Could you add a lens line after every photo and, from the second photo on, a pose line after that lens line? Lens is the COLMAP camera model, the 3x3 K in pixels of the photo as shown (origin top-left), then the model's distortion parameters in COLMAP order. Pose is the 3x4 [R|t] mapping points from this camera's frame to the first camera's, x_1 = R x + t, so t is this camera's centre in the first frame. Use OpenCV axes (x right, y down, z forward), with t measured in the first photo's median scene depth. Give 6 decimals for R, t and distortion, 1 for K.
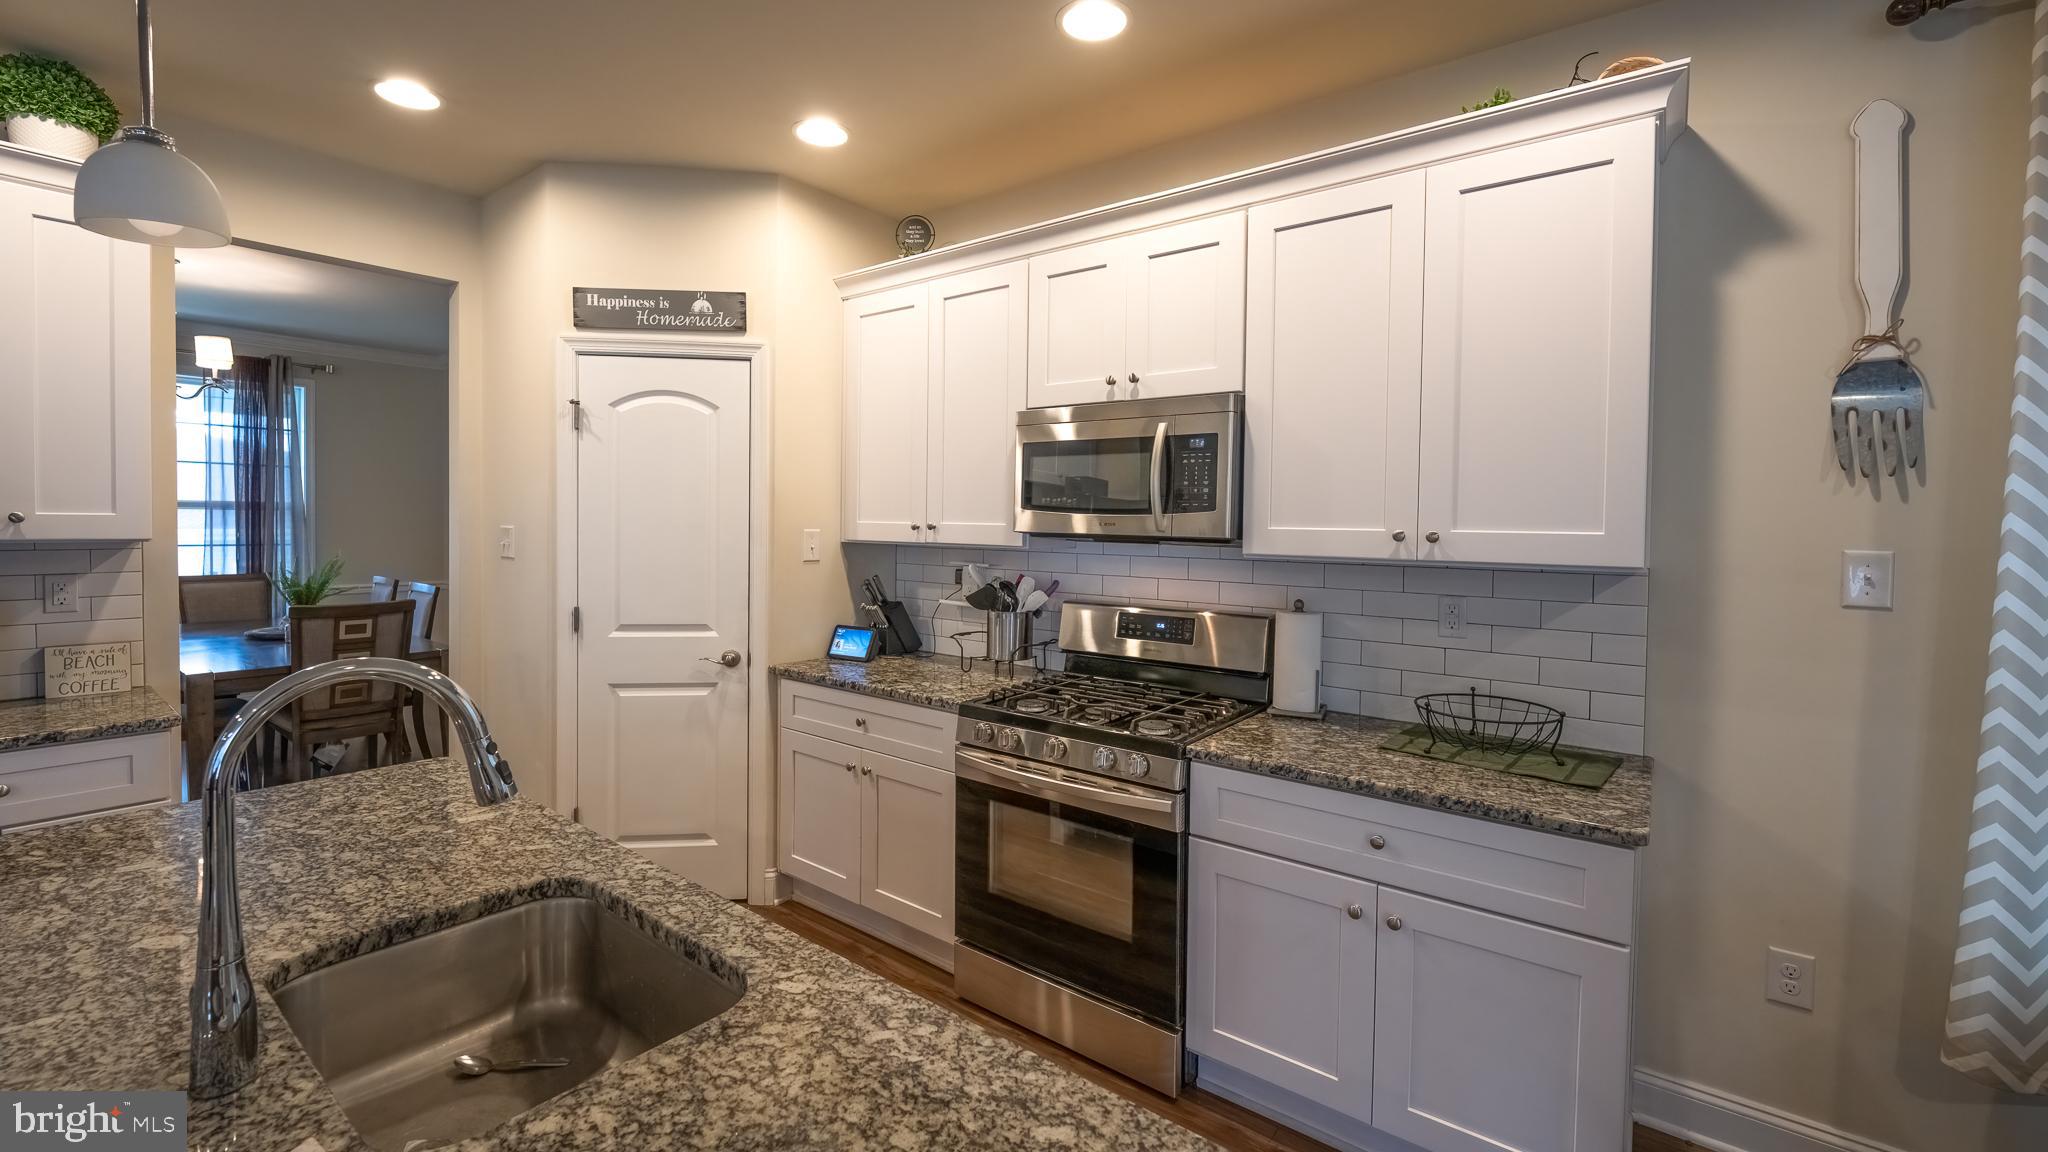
lens RADIAL K [[828.1, 0, 1022.6], [0, 828.1, 541.3], [0, 0, 1]] dist [-0.006873, 0.000172]
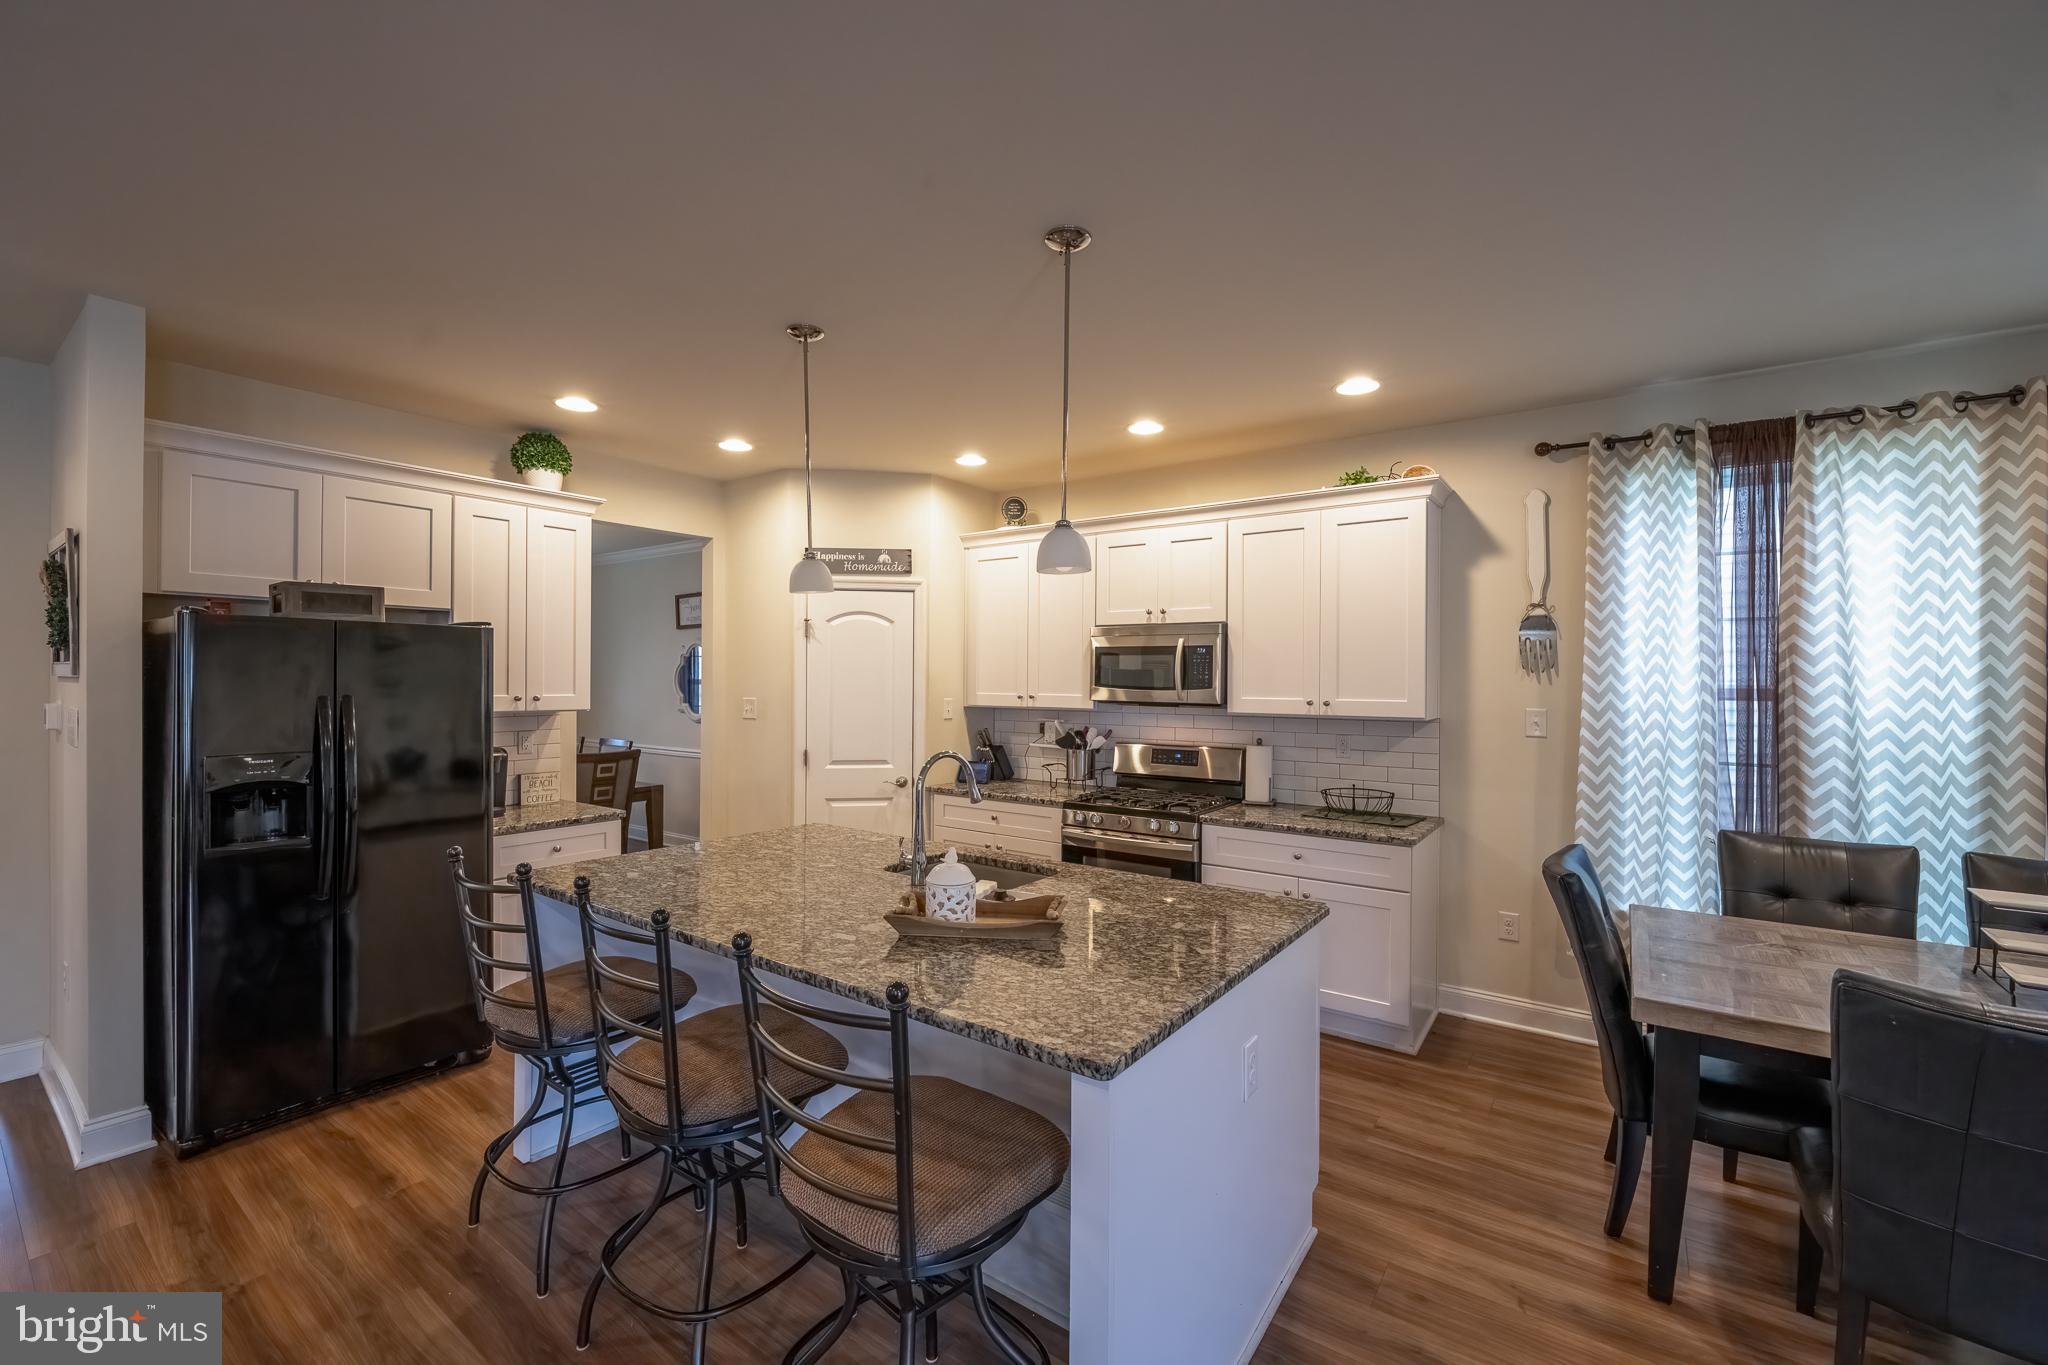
lens RADIAL K [[827.3, 0, 1023.9], [0, 827.3, 685.9], [0, 0, 1]] dist [0.000666, -0.000370]
pose [[0.999345, -0.007267, 0.035449, -0.228120], [0.007844, 0.999839, -0.016156, -0.016377], [-0.035326, 0.016424, 0.999241, -0.745194]]
